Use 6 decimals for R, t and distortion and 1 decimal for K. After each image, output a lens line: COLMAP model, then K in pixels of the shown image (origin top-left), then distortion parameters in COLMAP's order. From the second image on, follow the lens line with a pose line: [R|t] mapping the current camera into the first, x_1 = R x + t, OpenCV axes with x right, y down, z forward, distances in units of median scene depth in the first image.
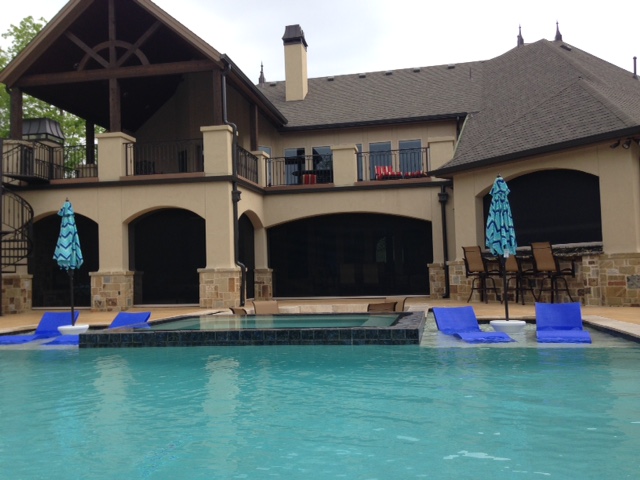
lens RADIAL K [[576.4, 0, 320.0], [0, 576.4, 266.8], [0, 0, 1]] dist [0.141980, -0.198761]
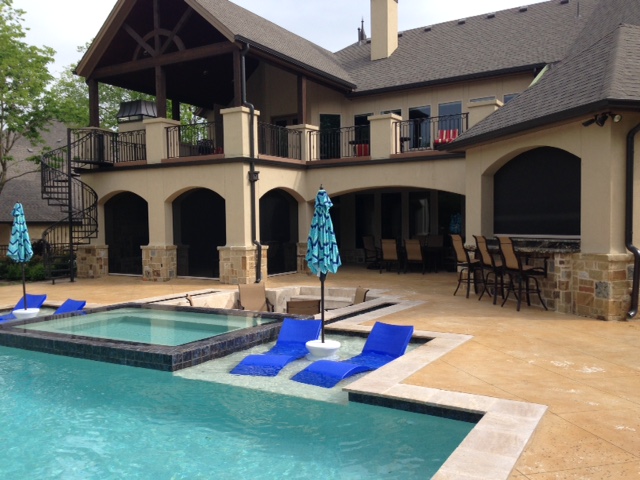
lens RADIAL K [[576.4, 0, 320.0], [0, 576.4, 266.8], [0, 0, 1]] dist [0.141980, -0.198761]
pose [[0.938243, 0.037901, -0.343894, 0.321015], [-0.004836, 0.995321, 0.096503, -0.061062], [0.345943, -0.088880, 0.934036, 0.066197]]
